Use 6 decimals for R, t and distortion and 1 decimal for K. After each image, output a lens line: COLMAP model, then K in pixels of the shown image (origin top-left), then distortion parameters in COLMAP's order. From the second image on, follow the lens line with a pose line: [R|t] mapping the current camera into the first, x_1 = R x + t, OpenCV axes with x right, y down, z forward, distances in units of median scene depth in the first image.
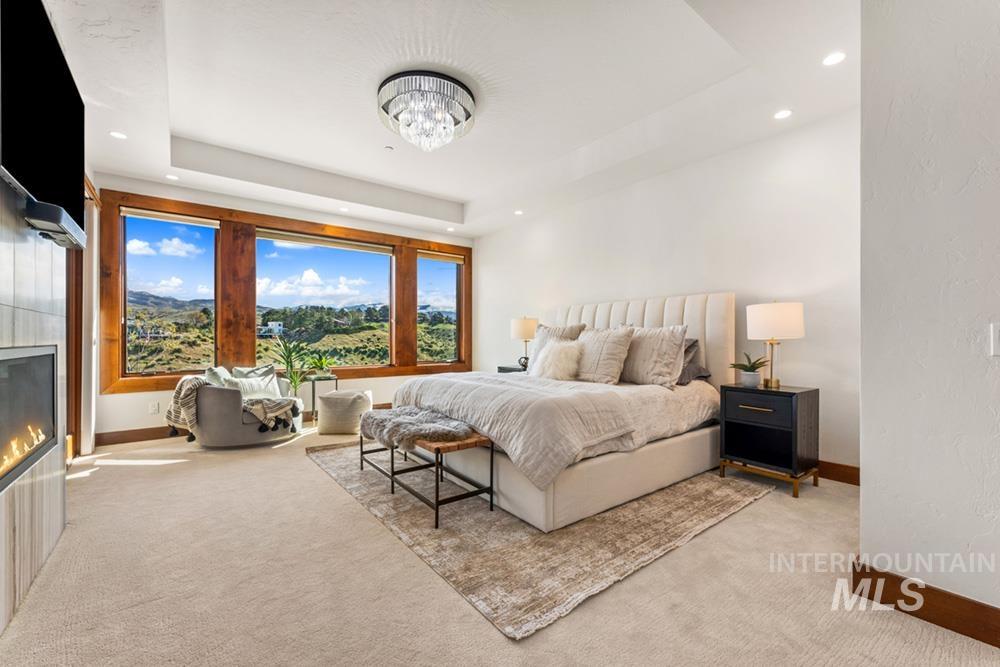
lens RADIAL K [[413.2, 0, 501.1], [0, 413.2, 337.2], [0, 0, 1]] dist [-0.000524, -0.000101]
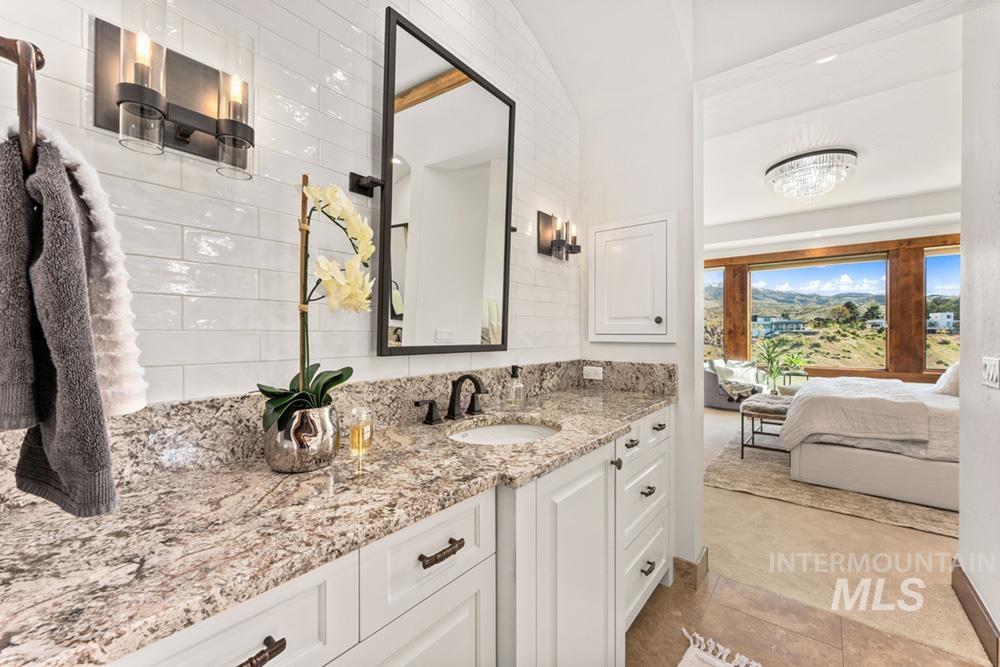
lens RADIAL K [[399.6, 0, 500.0], [0, 399.6, 333.5], [0, 0, 1]] dist [0.000160, -0.000224]
pose [[0.225258, 0.001644, -0.974298, 0.422434], [0.001879, 0.999996, 0.002122, -0.022167], [0.974297, -0.002309, 0.225254, -0.121758]]
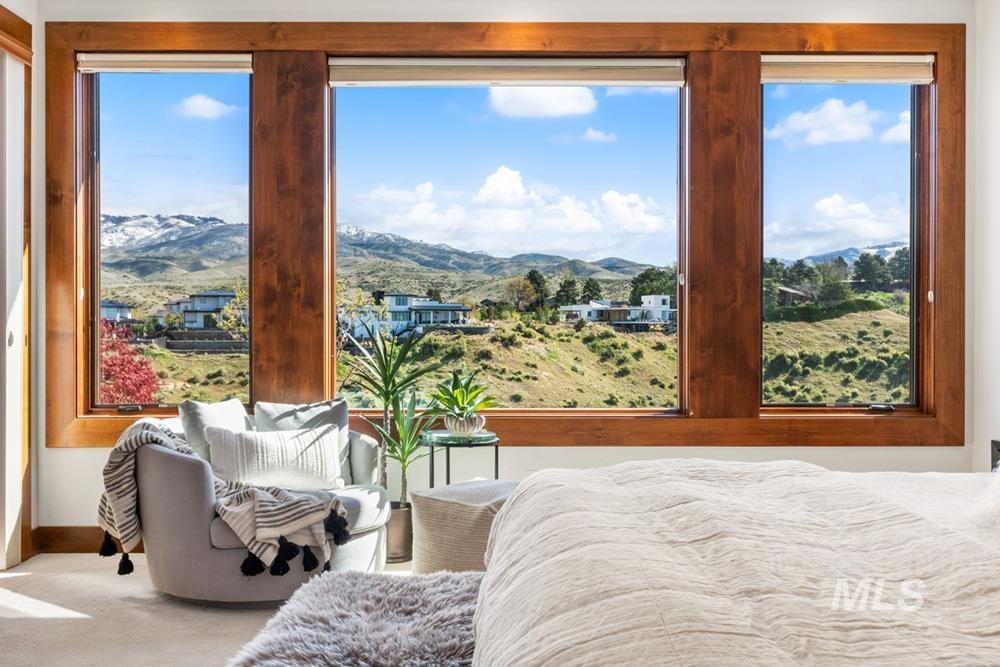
lens RADIAL K [[1012.3, 0, 500.0], [0, 1012.3, 333.5], [0, 0, 1]] dist [-0.011891, 0.015246]
pose [[0.791122, 0.002383, -0.611654, 0.108681], [0.000404, 0.999990, 0.004418, 0.000082], [0.611658, -0.003742, 0.791113, 0.232676]]
